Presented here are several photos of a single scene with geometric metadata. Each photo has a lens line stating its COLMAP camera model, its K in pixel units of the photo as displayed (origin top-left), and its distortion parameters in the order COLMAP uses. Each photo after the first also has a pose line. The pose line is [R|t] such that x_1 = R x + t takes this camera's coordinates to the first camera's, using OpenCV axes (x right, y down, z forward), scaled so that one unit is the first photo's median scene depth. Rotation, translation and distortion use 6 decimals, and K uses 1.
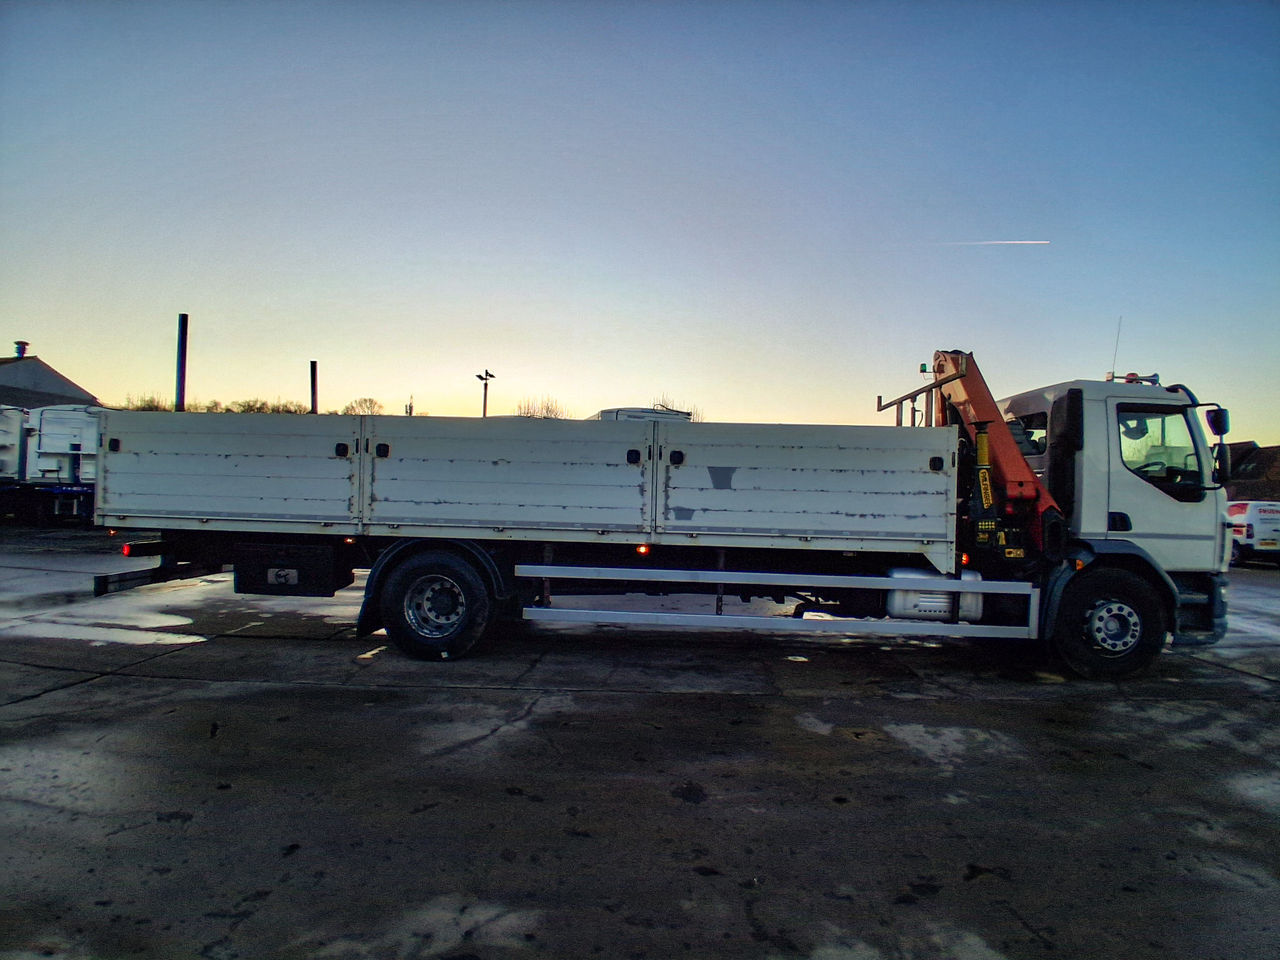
lens RADIAL K [[634.7, 0, 640.0], [0, 634.7, 480.0], [0, 0, 1]] dist [-0.004694, -0.037911]
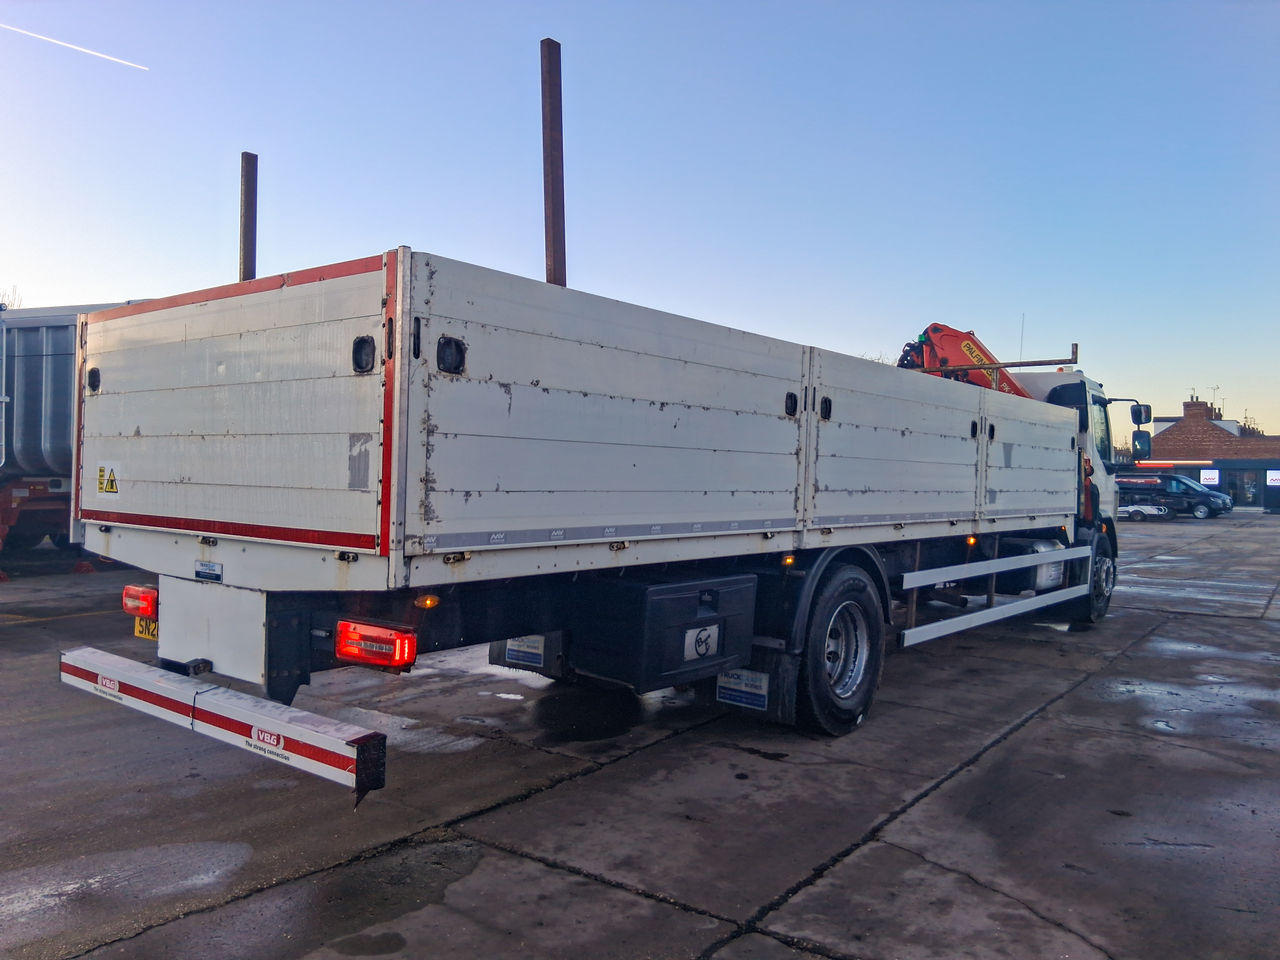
lens RADIAL K [[960.0, 0, 639.7], [0, 960.0, 470.1], [0, 0, 1]] dist [0.106106, -0.171014]
pose [[0.582381, -0.009368, 0.812862, -1.322589], [-0.020697, 0.999439, 0.026347, -0.008500], [-0.812653, -0.032168, 0.581860, 0.626453]]
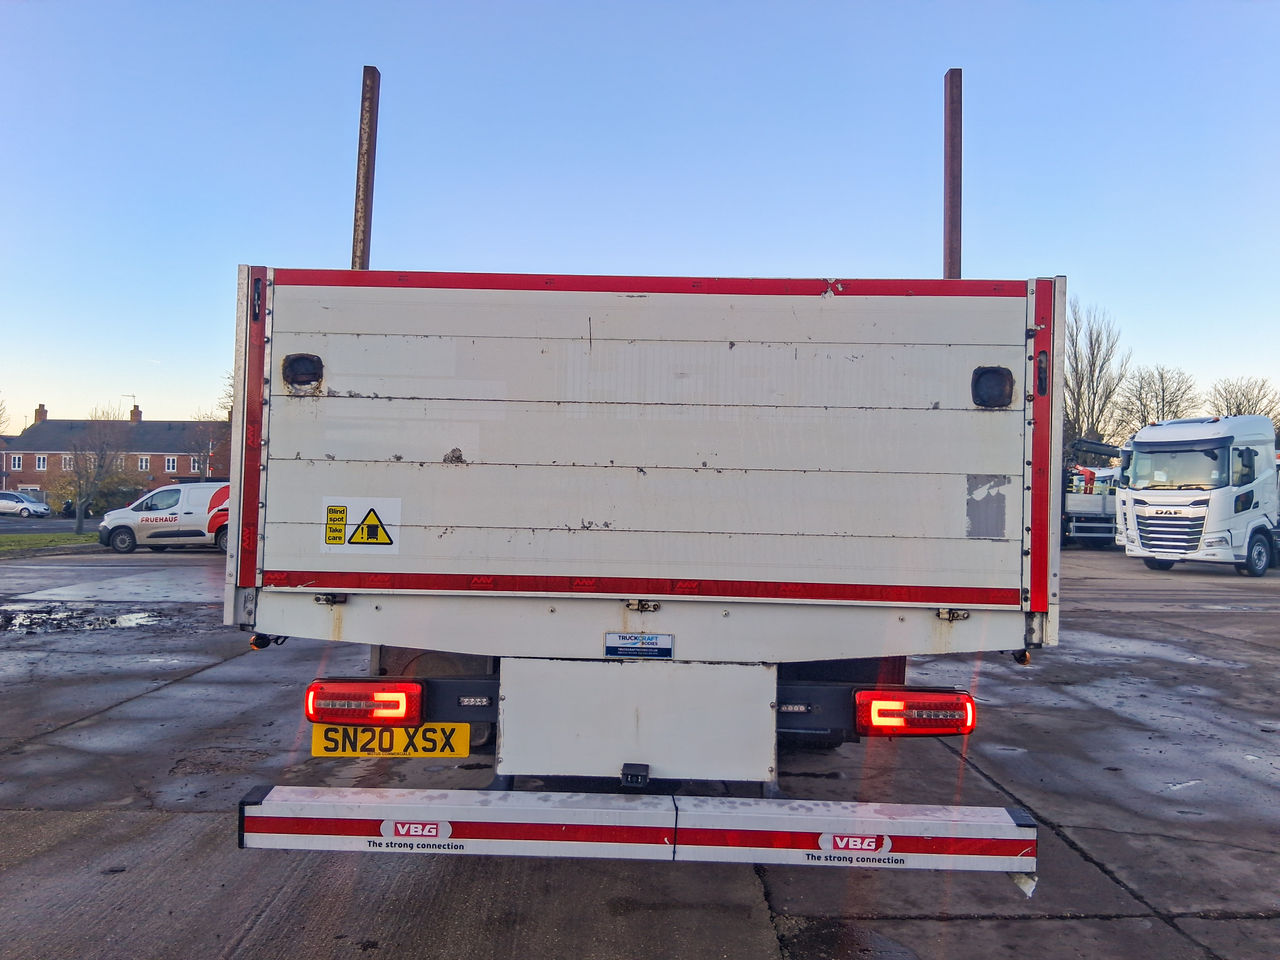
lens RADIAL K [[939.5, 0, 653.0], [0, 939.5, 478.1], [0, 0, 1]] dist [0.095480, -0.142059]
pose [[-0.033515, 0.003758, 0.999431, -1.451810], [-0.041000, 0.999146, -0.005131, -0.000089], [-0.998597, -0.041149, -0.033332, 1.307186]]
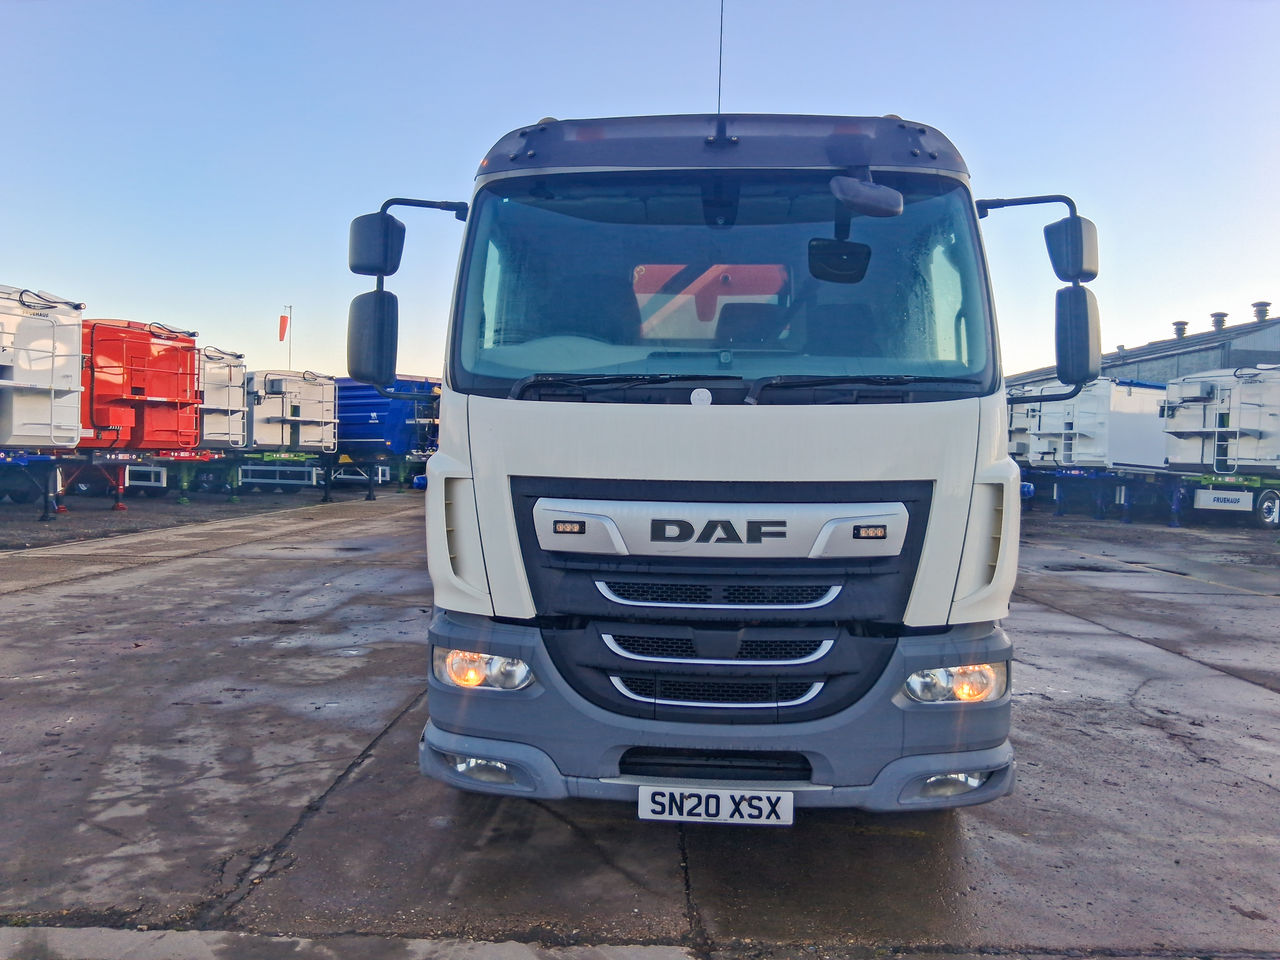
lens RADIAL K [[960.0, 0, 639.7], [0, 960.0, 470.1], [0, 0, 1]] dist [0.106106, -0.171014]
pose [[0.009409, -0.007682, -0.999926, 1.576716], [0.000143, 0.999970, -0.007681, 0.069807], [0.999956, -0.000070, 0.009409, 1.128704]]
